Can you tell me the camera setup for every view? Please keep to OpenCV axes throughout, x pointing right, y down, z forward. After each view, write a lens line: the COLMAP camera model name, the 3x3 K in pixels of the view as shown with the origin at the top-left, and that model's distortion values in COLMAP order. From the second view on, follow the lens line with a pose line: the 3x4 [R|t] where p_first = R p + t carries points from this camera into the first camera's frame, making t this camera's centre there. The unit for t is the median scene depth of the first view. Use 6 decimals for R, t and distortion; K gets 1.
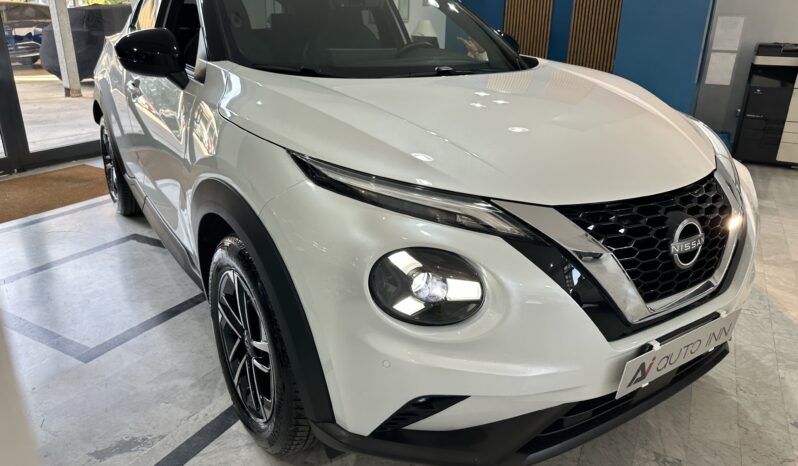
lens RADIAL K [[558.4, 0, 402.4], [0, 558.4, 231.2], [0, 0, 1]] dist [0.068867, -0.128344]
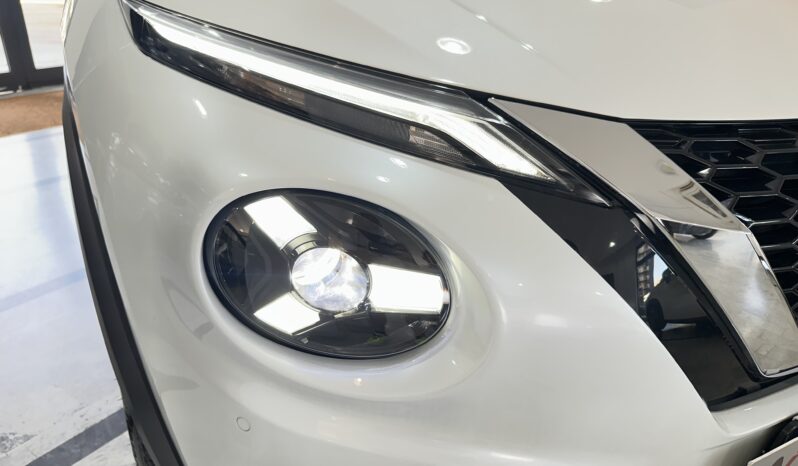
lens RADIAL K [[558.4, 0, 402.4], [0, 558.4, 231.2], [0, 0, 1]] dist [0.068867, -0.128344]
pose [[0.991586, 0.072696, -0.107112, 0.144099], [-0.063373, 0.994102, 0.088008, 0.016044], [0.112878, -0.080479, 0.990344, 0.523636]]
